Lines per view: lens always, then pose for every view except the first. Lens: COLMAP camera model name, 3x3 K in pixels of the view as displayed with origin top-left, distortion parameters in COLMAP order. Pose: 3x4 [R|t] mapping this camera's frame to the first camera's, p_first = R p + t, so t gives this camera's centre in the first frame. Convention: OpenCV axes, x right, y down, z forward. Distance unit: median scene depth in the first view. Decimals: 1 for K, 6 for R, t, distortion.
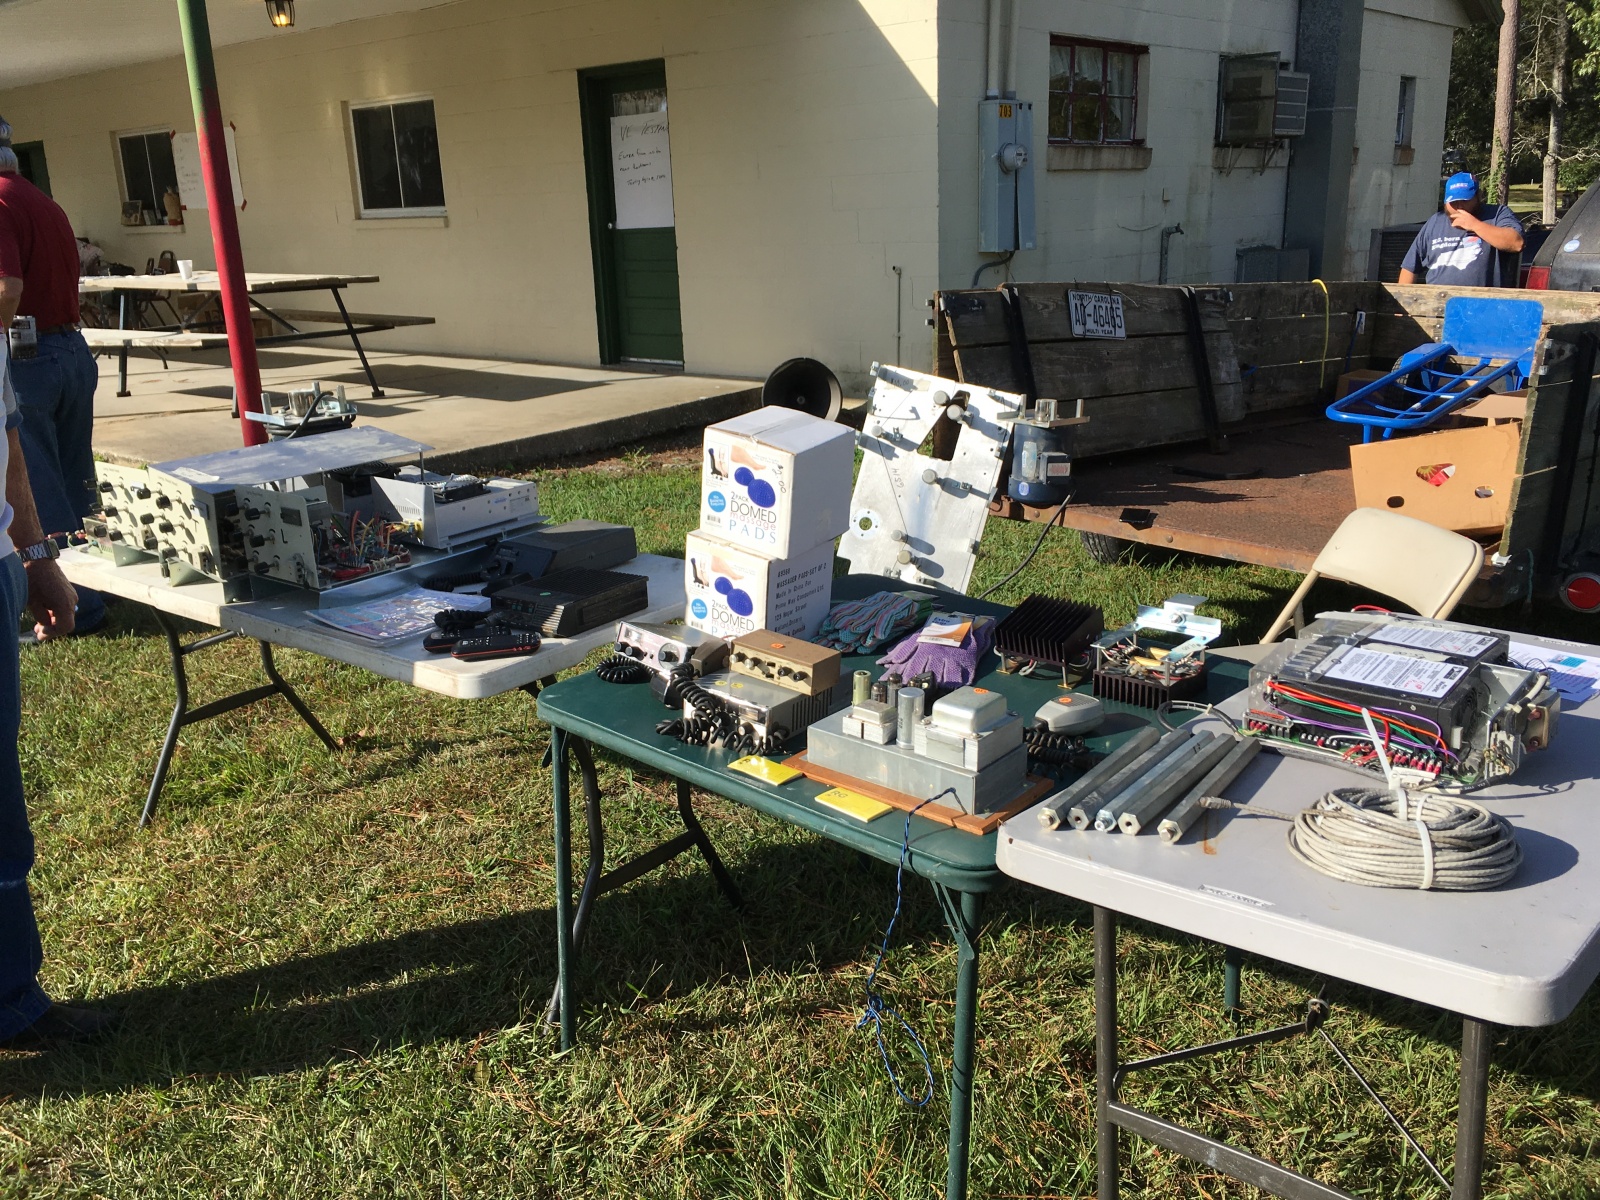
lens RADIAL K [[1359.7, 0, 800.0], [0, 1359.7, 600.0], [0, 0, 1]] dist [0.059956, -0.086380]
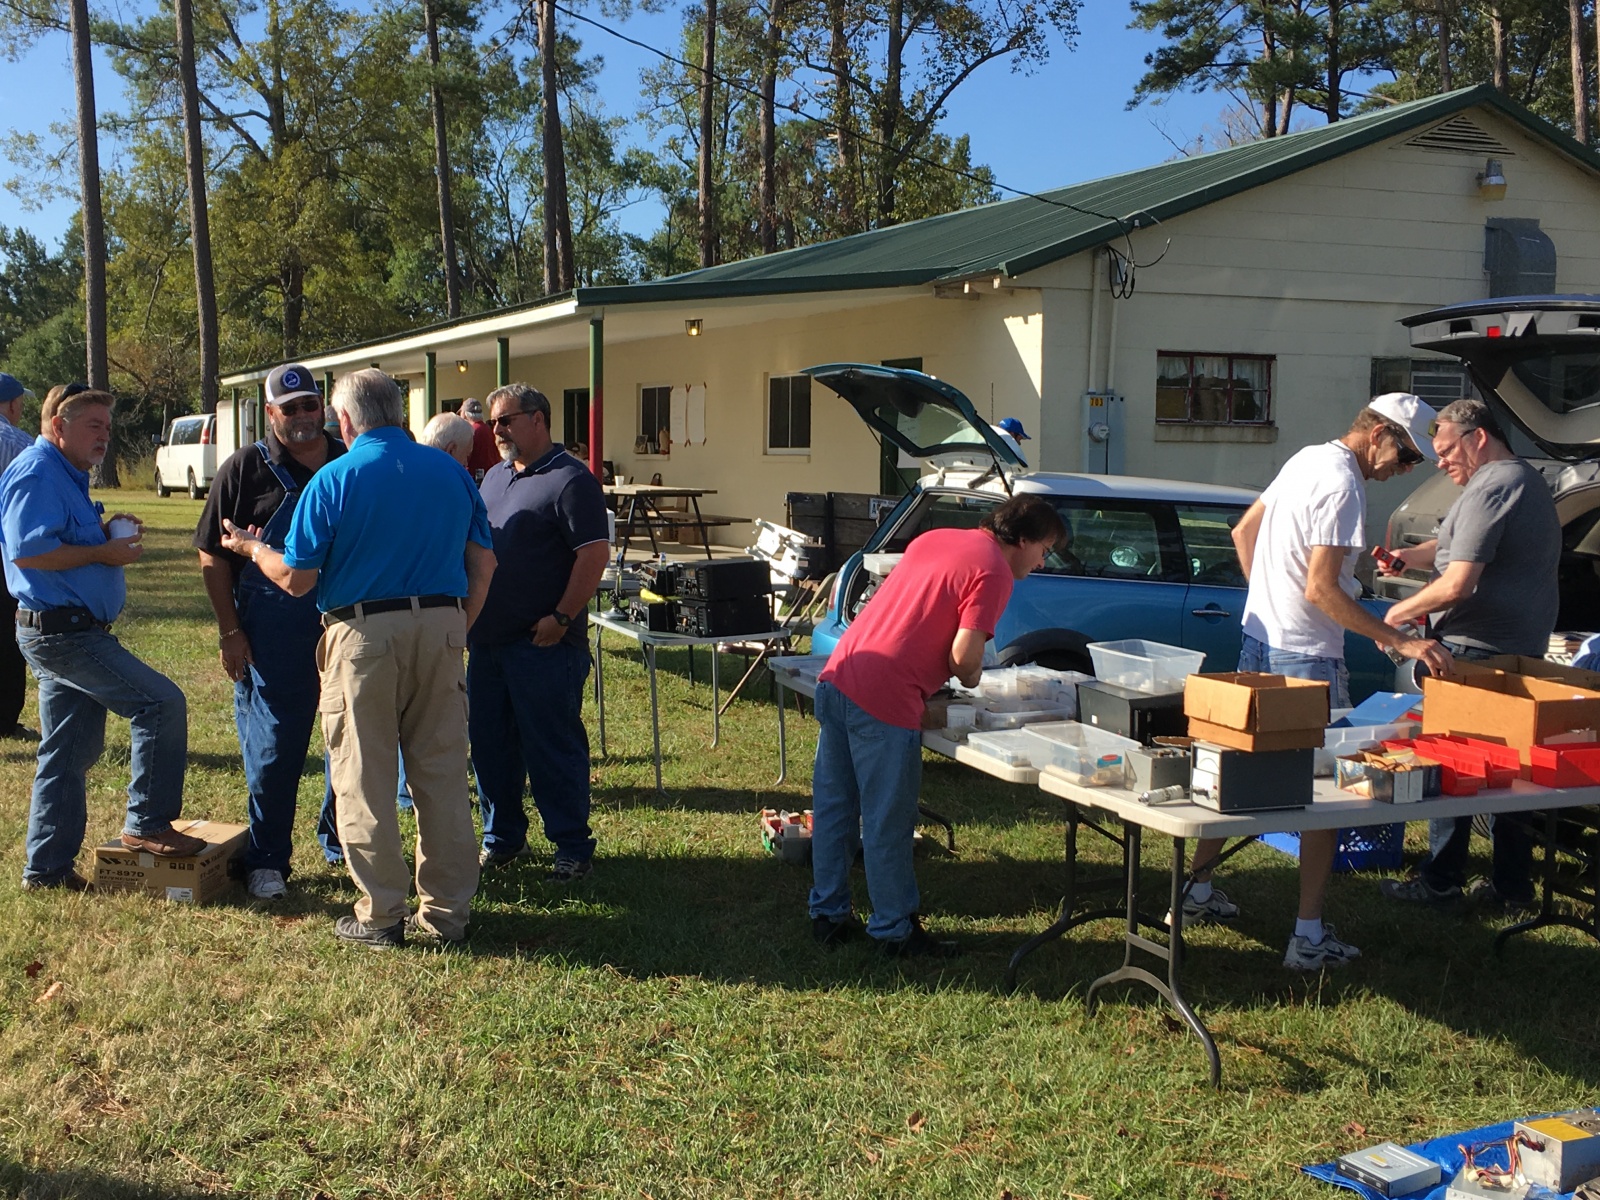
lens RADIAL K [[1905.9, 0, 800.0], [0, 1905.9, 600.0], [0, 0, 1]] dist [-0.001491, 0.062602]
pose [[0.905032, 0.073919, -0.418871, 0.645608], [-0.155749, 0.973979, -0.164640, 0.210961], [0.395802, 0.214243, 0.892996, -0.807393]]
